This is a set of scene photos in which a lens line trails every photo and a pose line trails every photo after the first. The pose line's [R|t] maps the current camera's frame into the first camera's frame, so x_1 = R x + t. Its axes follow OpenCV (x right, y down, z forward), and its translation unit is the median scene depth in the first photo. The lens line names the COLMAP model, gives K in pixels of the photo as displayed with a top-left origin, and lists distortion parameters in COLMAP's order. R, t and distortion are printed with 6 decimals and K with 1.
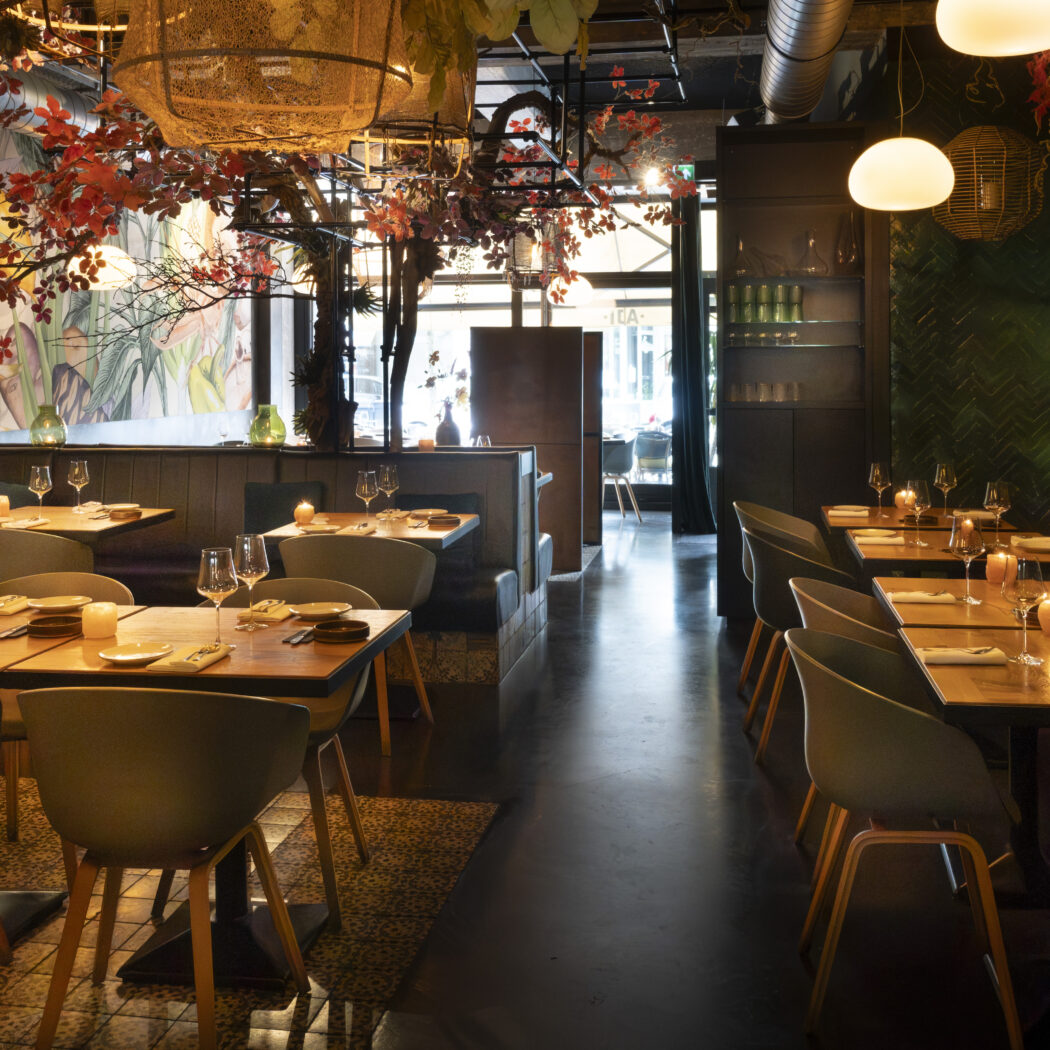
lens RADIAL K [[1253.4, 0, 528.1], [0, 1253.4, 525.5], [0, 0, 1]] dist [0.005123, 0.000000]
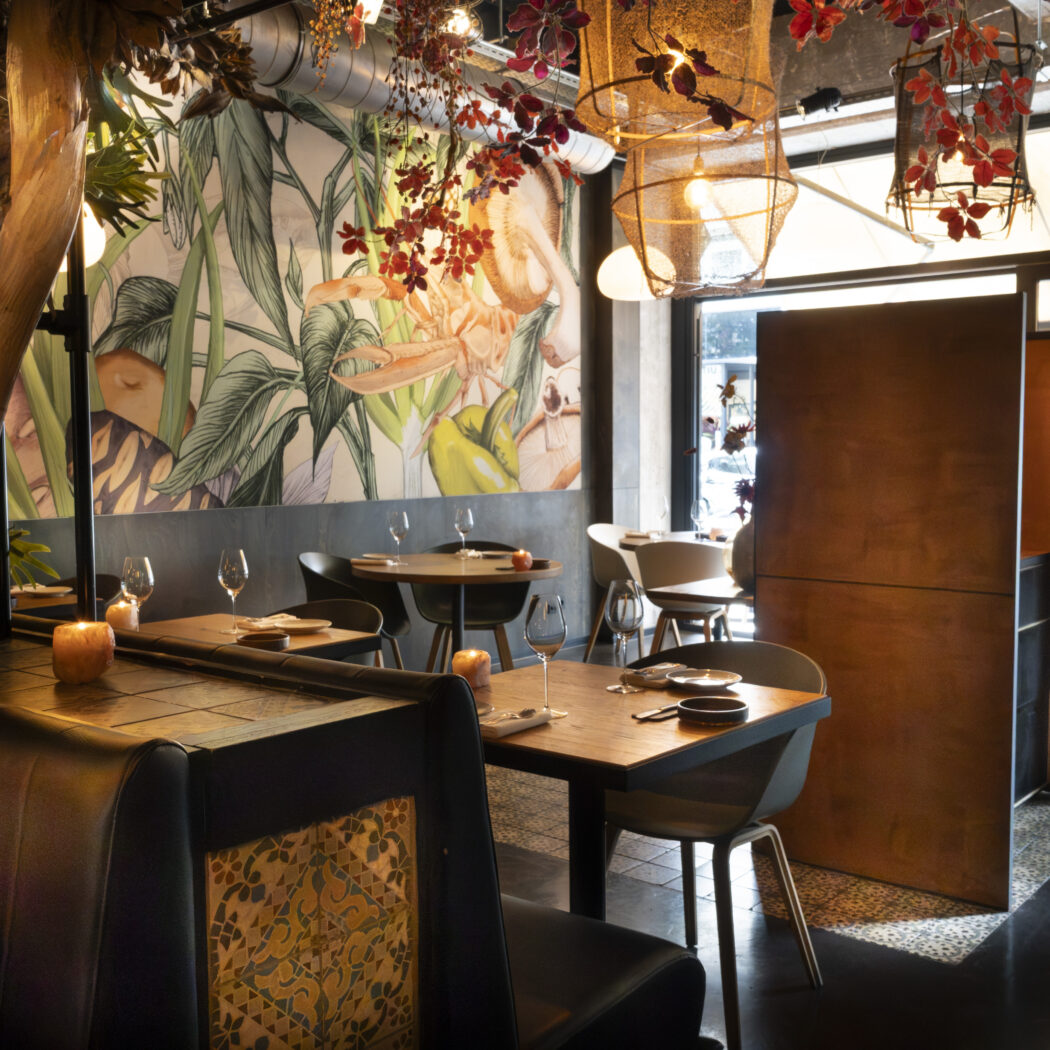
lens RADIAL K [[1253.4, 0, 519.1], [0, 1253.4, 527.5], [0, 0, 1]] dist [0.005123, 0.000000]
pose [[0.873000, 0.028027, -0.486915, 0.081744], [-0.056140, 0.997486, -0.043240, -0.050721], [0.484479, 0.065084, 0.872378, 0.494627]]
